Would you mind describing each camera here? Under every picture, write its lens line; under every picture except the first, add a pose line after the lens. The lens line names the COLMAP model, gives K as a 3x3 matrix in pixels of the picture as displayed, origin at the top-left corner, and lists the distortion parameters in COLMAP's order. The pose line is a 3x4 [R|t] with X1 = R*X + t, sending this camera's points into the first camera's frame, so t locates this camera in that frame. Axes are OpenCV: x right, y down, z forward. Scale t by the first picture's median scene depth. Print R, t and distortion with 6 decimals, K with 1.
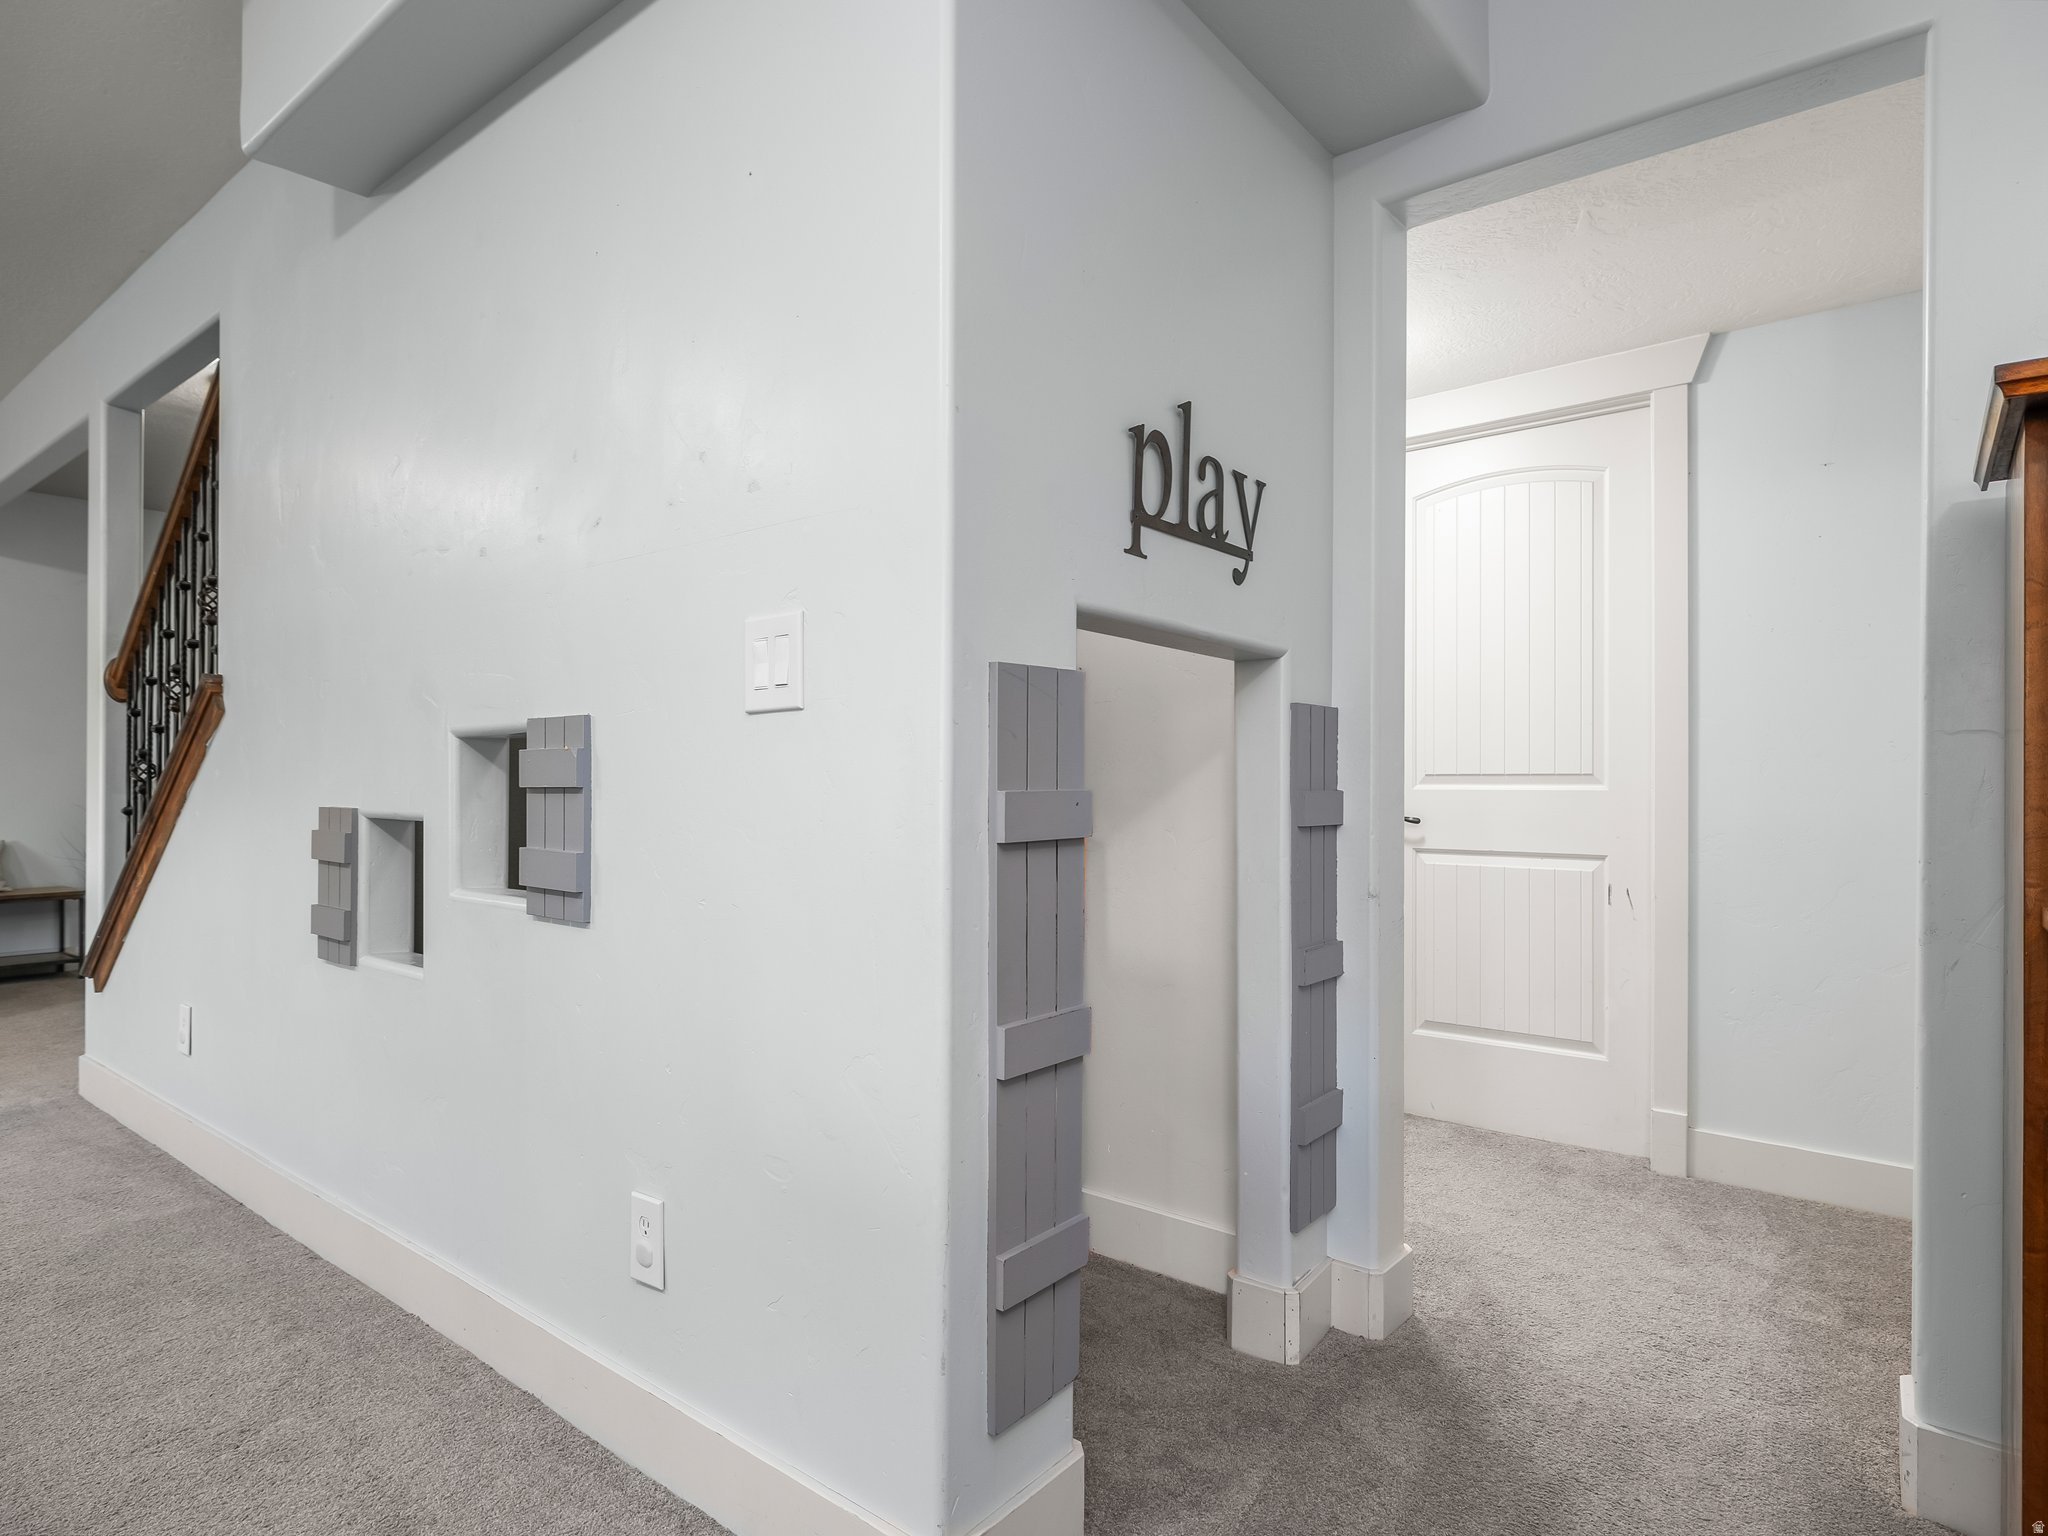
lens RADIAL K [[1080.4, 0, 1023.4], [0, 1080.4, 778.4], [0, 0, 1]] dist [0.003101, -0.000200]
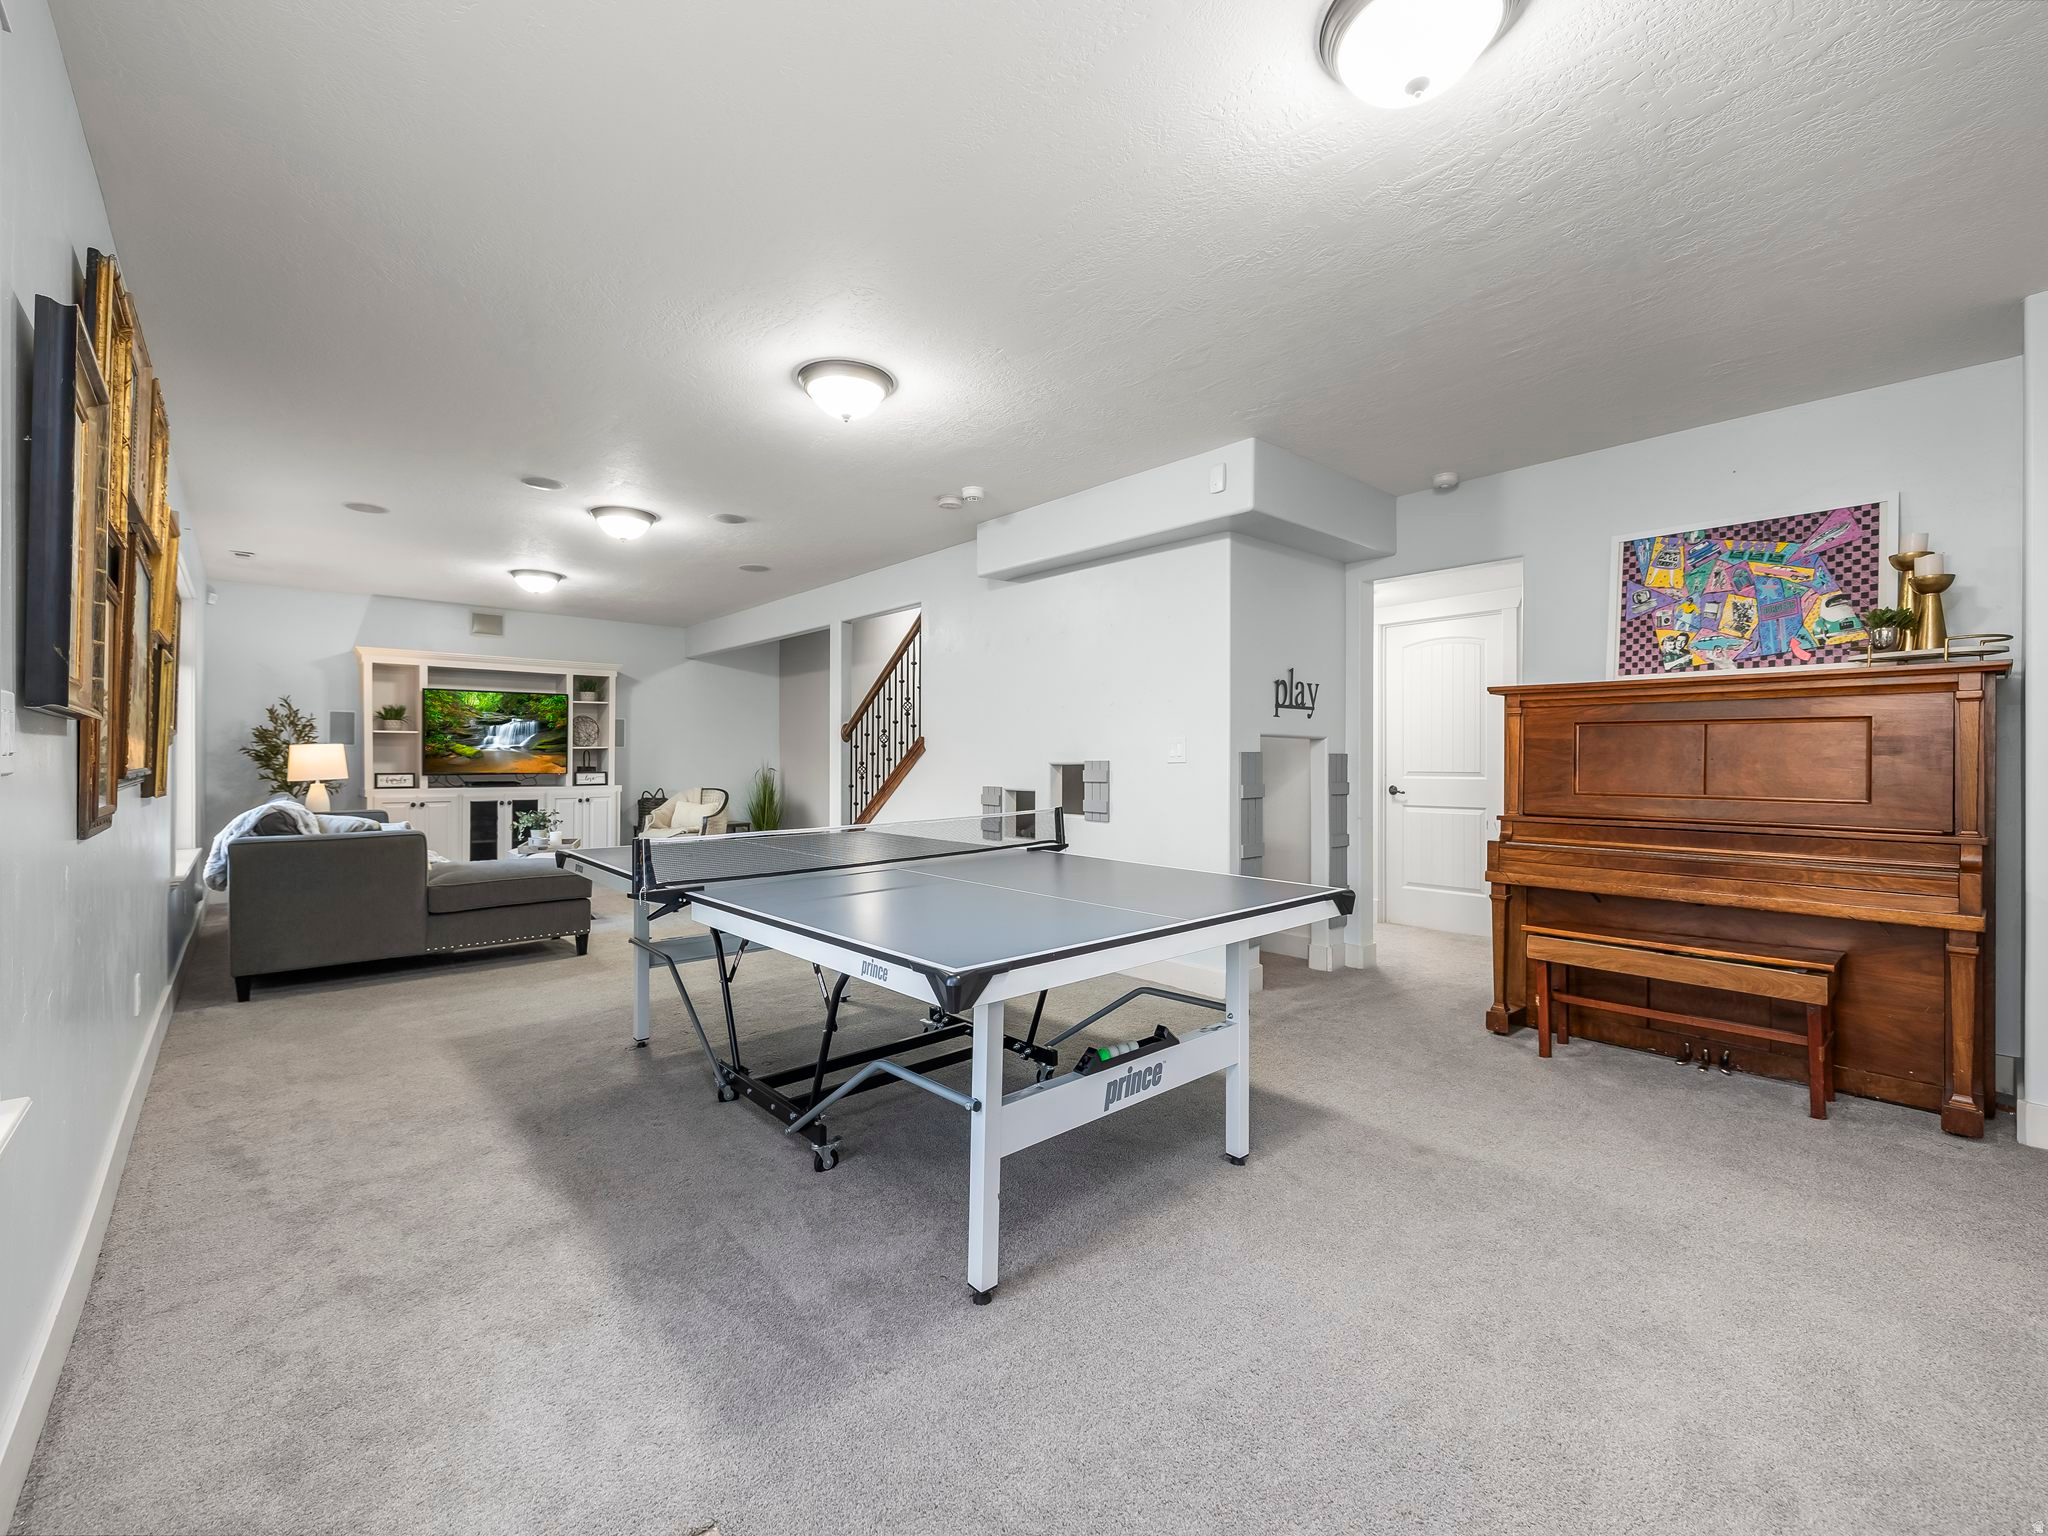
lens RADIAL K [[870.8, 0, 1025.0], [0, 870.8, 761.4], [0, 0, 1]] dist [0.002944, -0.000494]
pose [[0.986660, -0.001942, -0.162781, -0.218532], [0.002931, 0.999979, 0.005836, -0.072233], [0.162766, -0.006236, 0.986645, -1.733647]]
